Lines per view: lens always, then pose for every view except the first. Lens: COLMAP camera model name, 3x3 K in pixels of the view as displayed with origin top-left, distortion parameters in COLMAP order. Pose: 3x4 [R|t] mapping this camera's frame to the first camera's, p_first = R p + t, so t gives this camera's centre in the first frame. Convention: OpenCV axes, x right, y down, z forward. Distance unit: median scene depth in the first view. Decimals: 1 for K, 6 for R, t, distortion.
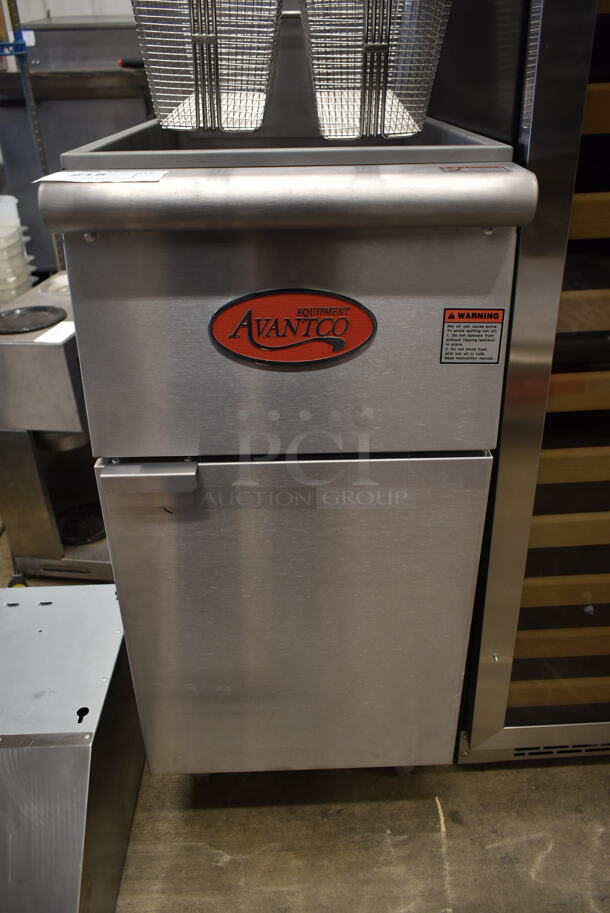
lens RADIAL K [[707.7, 0, 305.0], [0, 707.7, 456.5], [0, 0, 1]] dist [-0.006751, -0.002989]
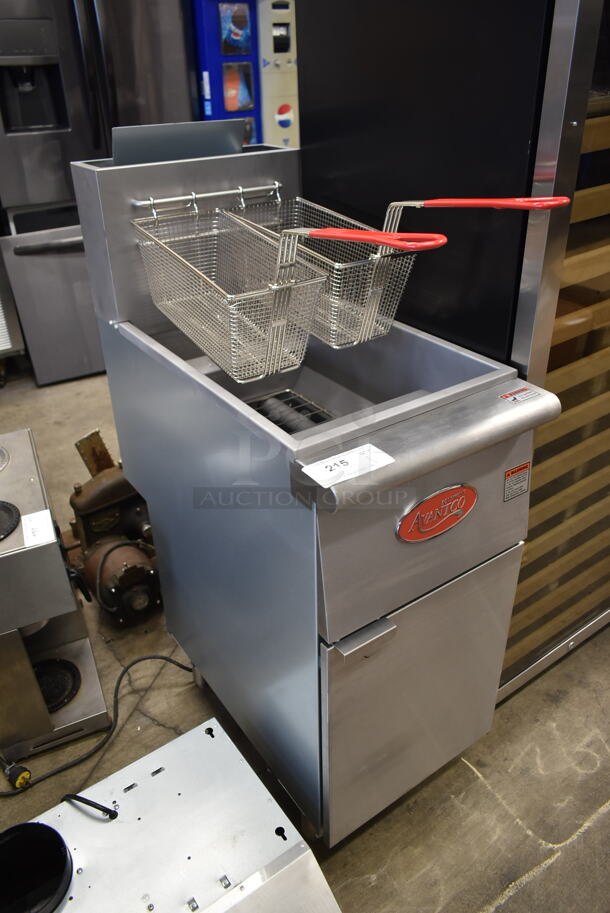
lens RADIAL K [[697.0, 0, 305.0], [0, 697.0, 456.5], [0, 0, 1]] dist [-0.008724, -0.005246]
pose [[0.832230, -0.285274, 0.475407, -0.605351], [0.277280, 0.956688, 0.088677, -0.330961], [-0.480113, 0.058021, 0.875285, -0.118448]]
